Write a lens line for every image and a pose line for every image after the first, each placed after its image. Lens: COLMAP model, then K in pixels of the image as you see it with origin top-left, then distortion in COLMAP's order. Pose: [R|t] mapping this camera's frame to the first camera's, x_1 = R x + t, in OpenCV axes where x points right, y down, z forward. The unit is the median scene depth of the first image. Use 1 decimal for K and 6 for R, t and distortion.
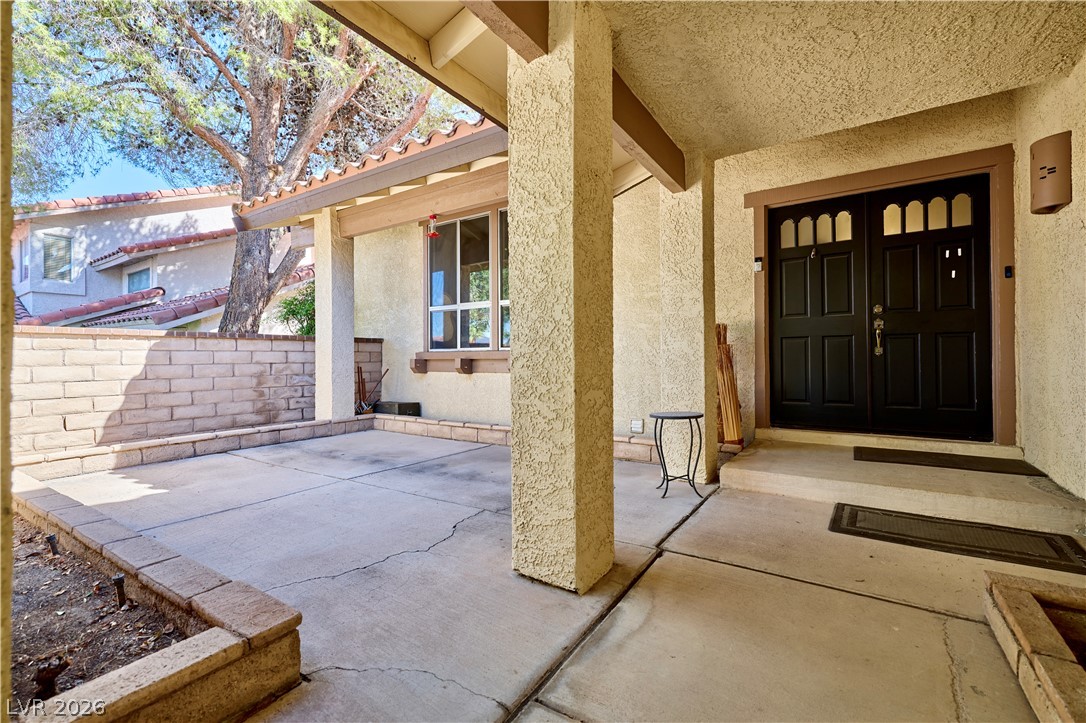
lens RADIAL K [[493.6, 0, 543.7], [0, 493.6, 355.3], [0, 0, 1]] dist [-0.001896, -0.000262]
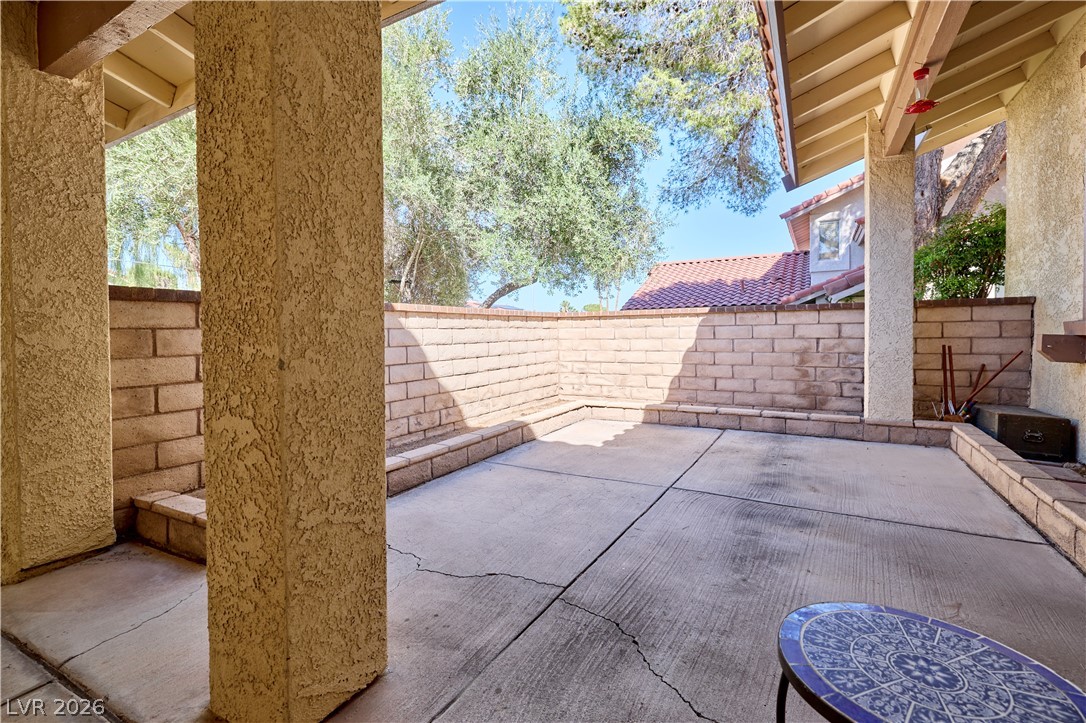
lens RADIAL K [[493.6, 0, 543.7], [0, 493.6, 355.3], [0, 0, 1]] dist [-0.001896, -0.000262]
pose [[0.050007, 0.055387, -0.997212, 0.274323], [0.019595, 0.998214, 0.056426, -0.012274], [0.998557, -0.022362, 0.048833, 0.523257]]
